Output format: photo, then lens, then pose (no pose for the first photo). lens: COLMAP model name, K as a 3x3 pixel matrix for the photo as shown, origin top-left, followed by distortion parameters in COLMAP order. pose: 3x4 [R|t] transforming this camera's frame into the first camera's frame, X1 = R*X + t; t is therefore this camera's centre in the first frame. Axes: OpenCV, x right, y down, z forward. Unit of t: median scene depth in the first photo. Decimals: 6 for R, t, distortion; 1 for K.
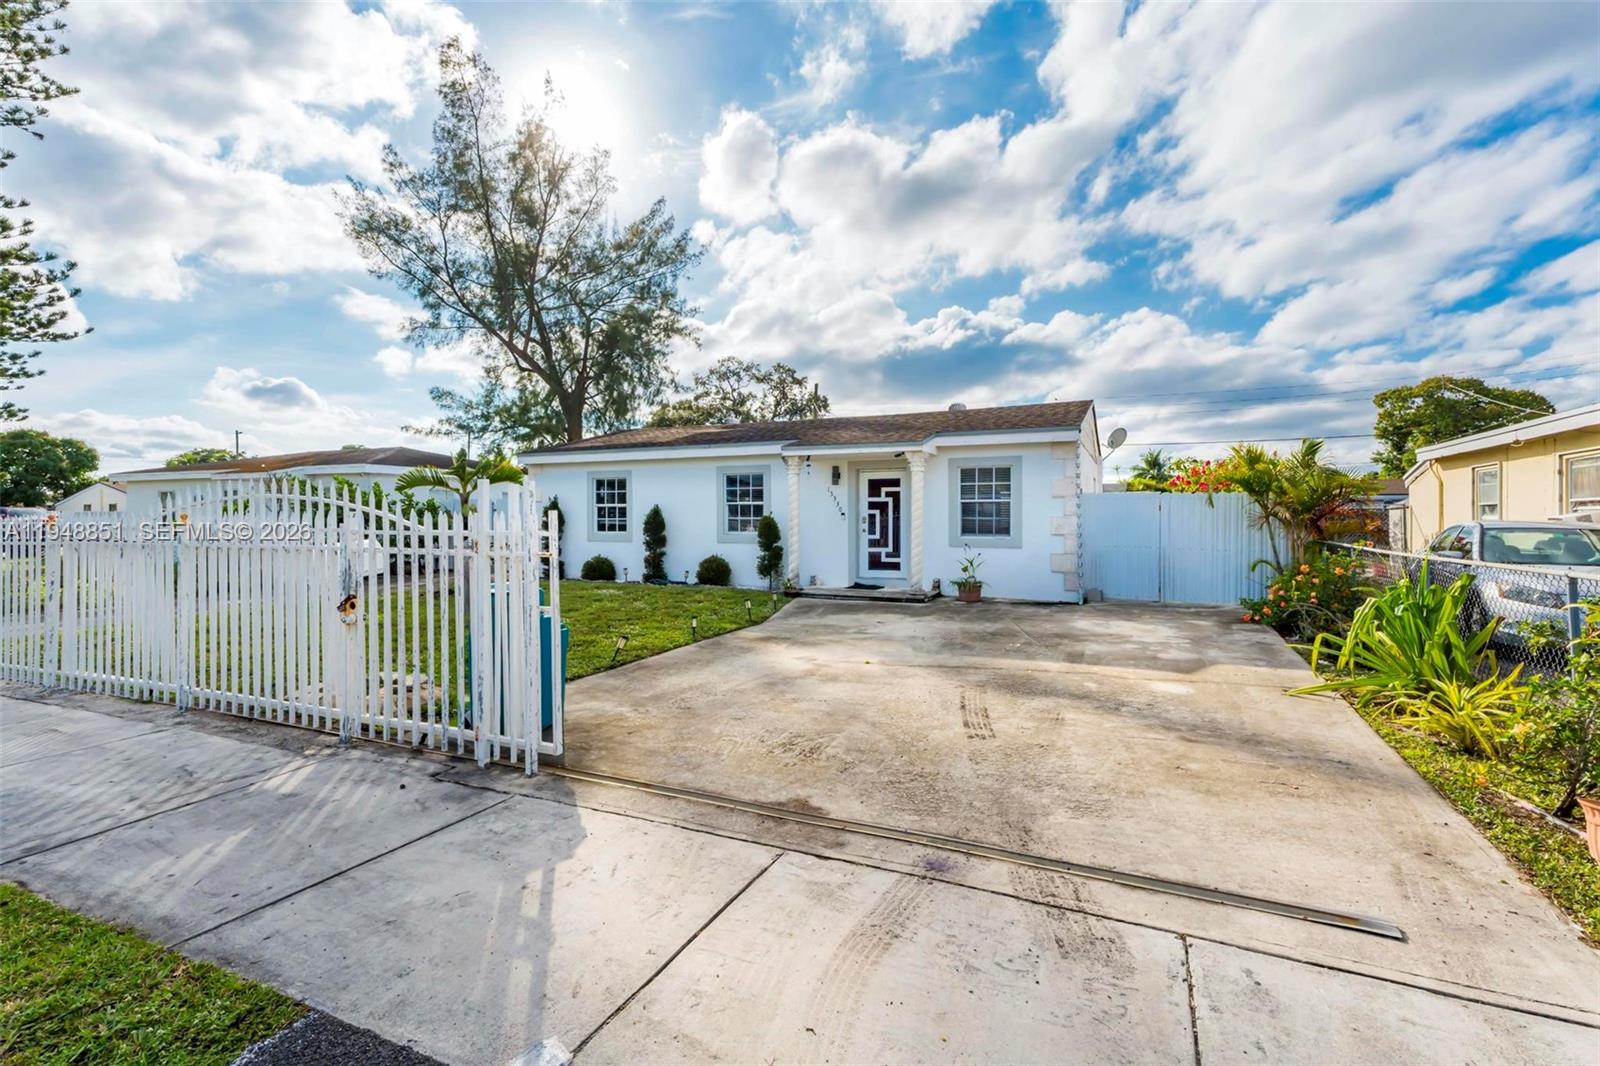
lens RADIAL K [[738.7, 0, 750.6], [0, 738.7, 517.5], [0, 0, 1]] dist [0.019722, -0.000513]
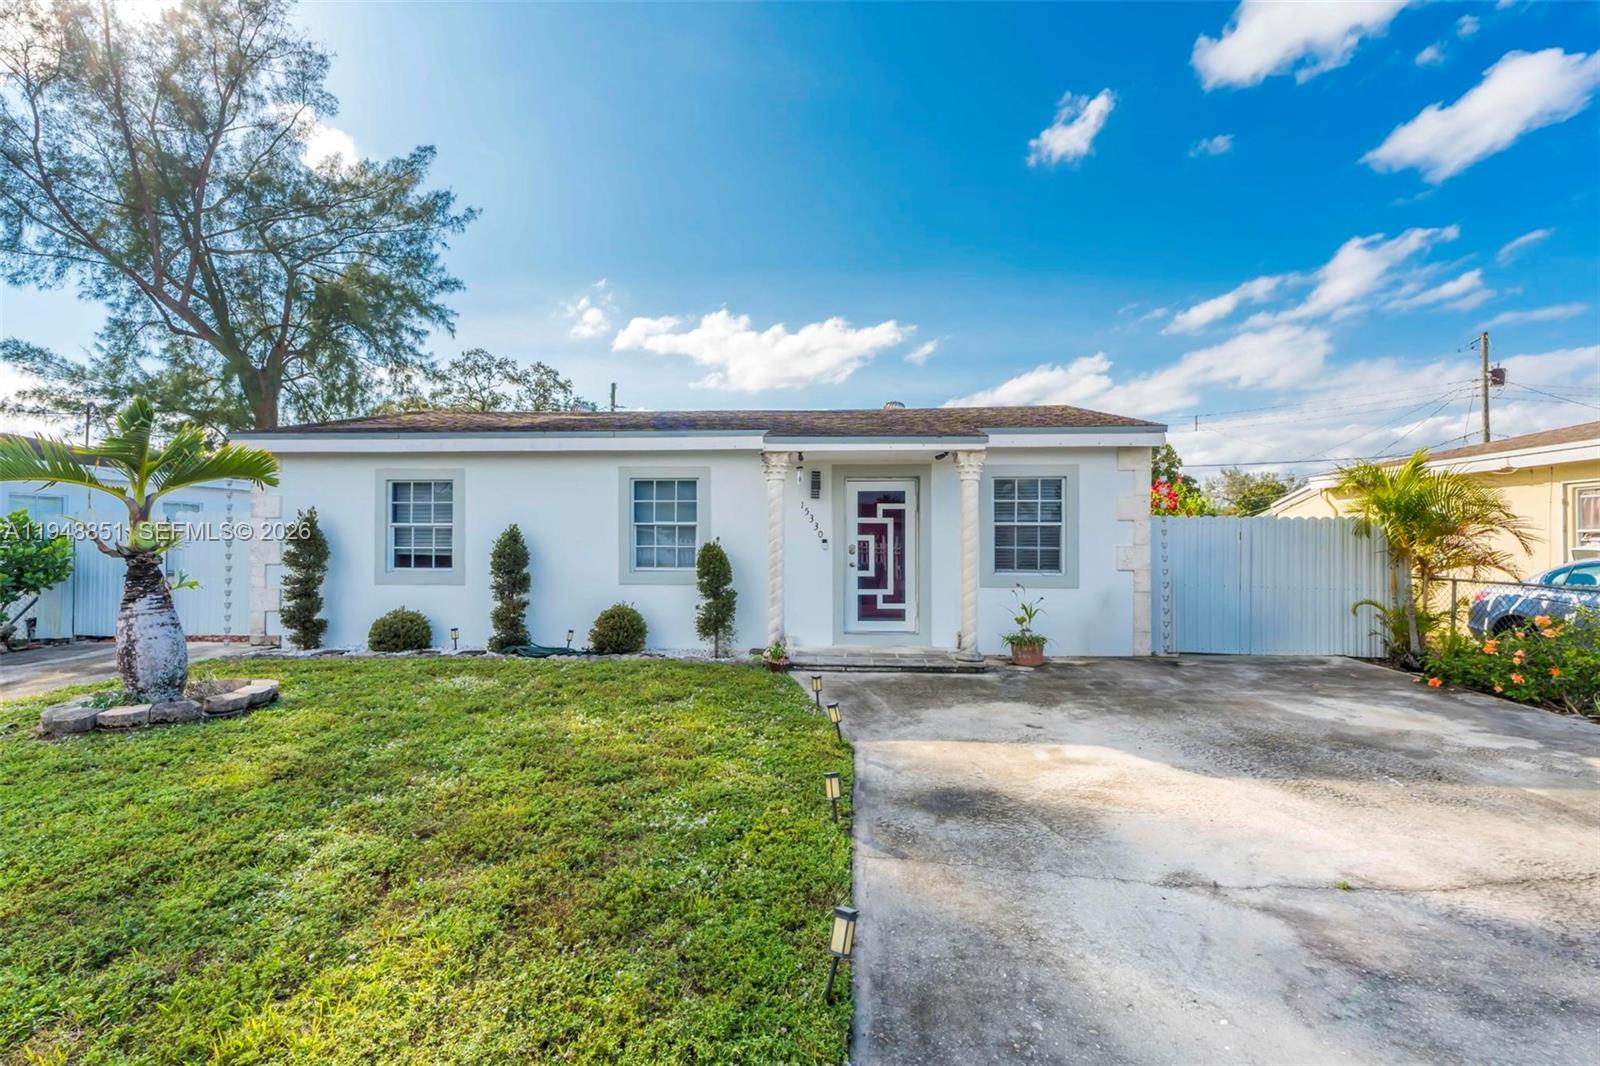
lens RADIAL K [[683.4, 0, 720.9], [0, 683.4, 530.0], [0, 0, 1]] dist [0.020896, -0.000147]
pose [[0.919591, 0.006410, 0.392824, -0.093817], [-0.002505, 0.999942, -0.010453, -0.003503], [-0.392868, 0.008629, 0.919554, 0.195685]]
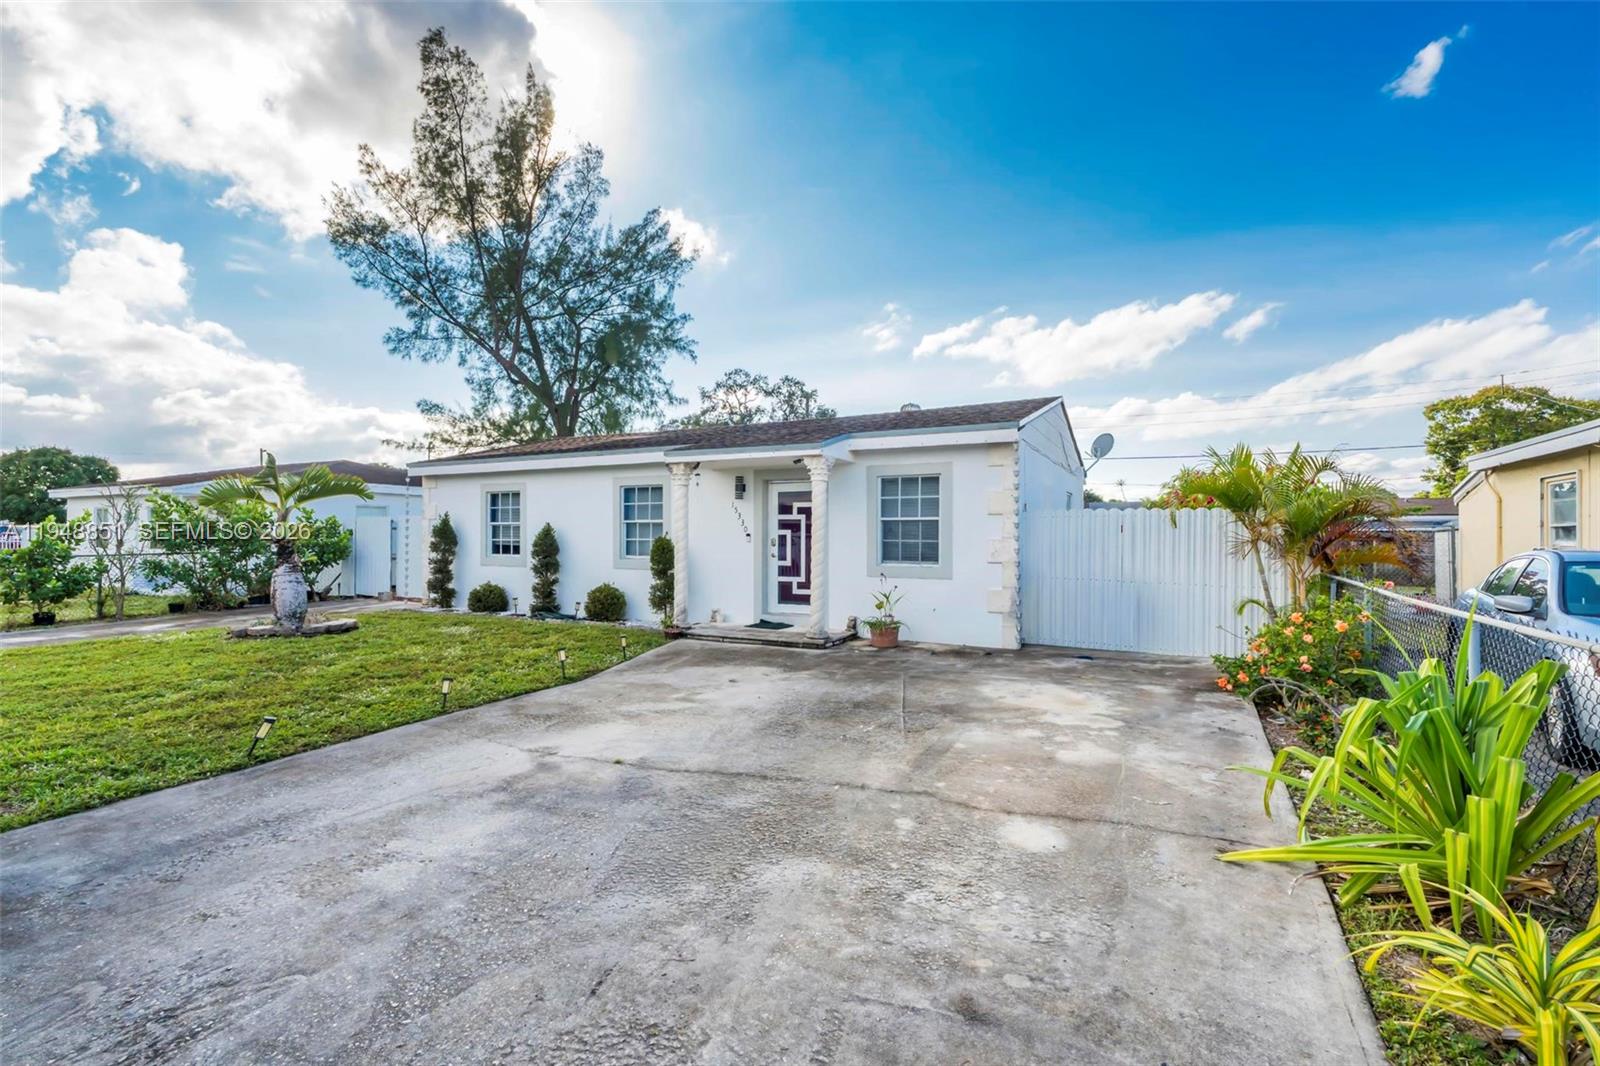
lens RADIAL K [[710.2, 0, 796.6], [0, 710.2, 531.2], [0, 0, 1]] dist [0.026460, -0.000137]
pose [[0.999680, 0.003849, -0.025006, 0.086125], [-0.004049, 0.999960, -0.007936, -0.001167], [0.024975, 0.008035, 0.999656, 0.094092]]
